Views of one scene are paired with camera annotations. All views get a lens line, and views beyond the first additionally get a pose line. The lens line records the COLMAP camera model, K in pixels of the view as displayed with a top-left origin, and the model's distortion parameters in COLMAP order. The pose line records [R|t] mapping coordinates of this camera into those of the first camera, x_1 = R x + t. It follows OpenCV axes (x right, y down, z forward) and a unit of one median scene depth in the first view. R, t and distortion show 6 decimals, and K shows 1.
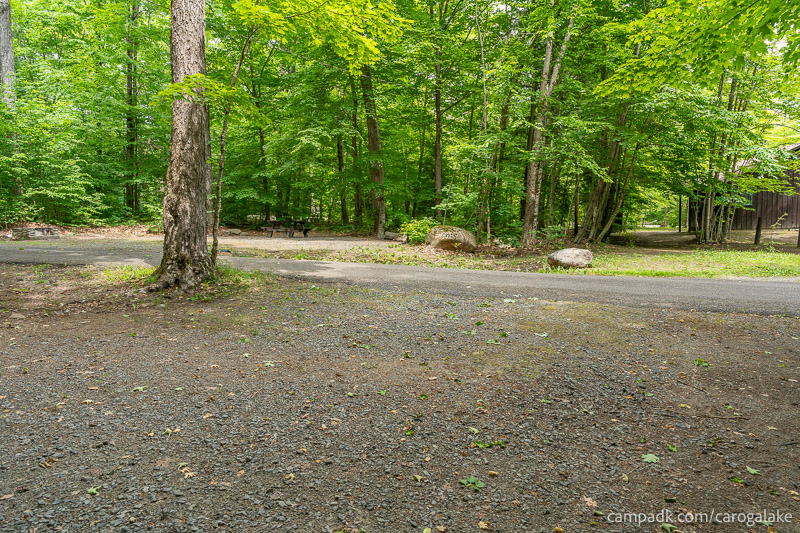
lens RADIAL K [[587.8, 0, 400.0], [0, 587.8, 266.5], [0, 0, 1]] dist [0.037352, -0.000691]
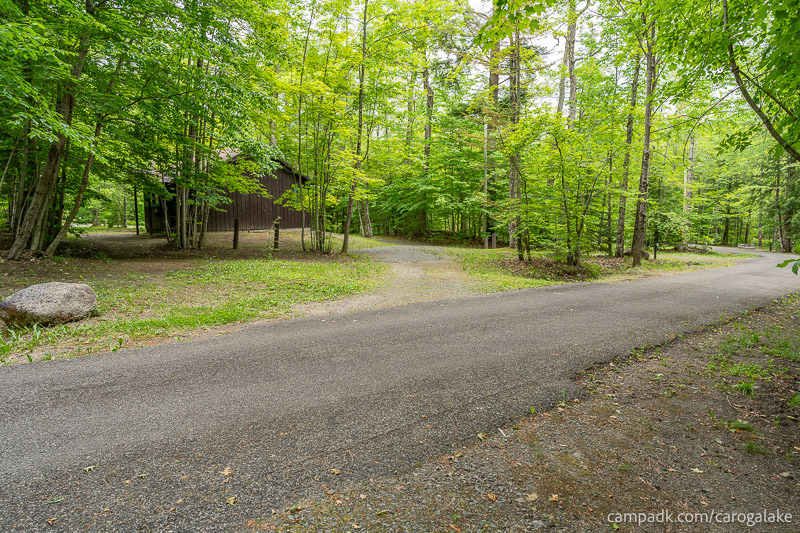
lens RADIAL K [[587.8, 0, 400.0], [0, 587.8, 266.5], [0, 0, 1]] dist [0.037352, -0.000691]
pose [[0.596251, -0.068485, 0.799872, 0.051599], [0.063679, 0.997250, 0.037916, -0.037569], [-0.800269, 0.028327, 0.598972, 0.378630]]
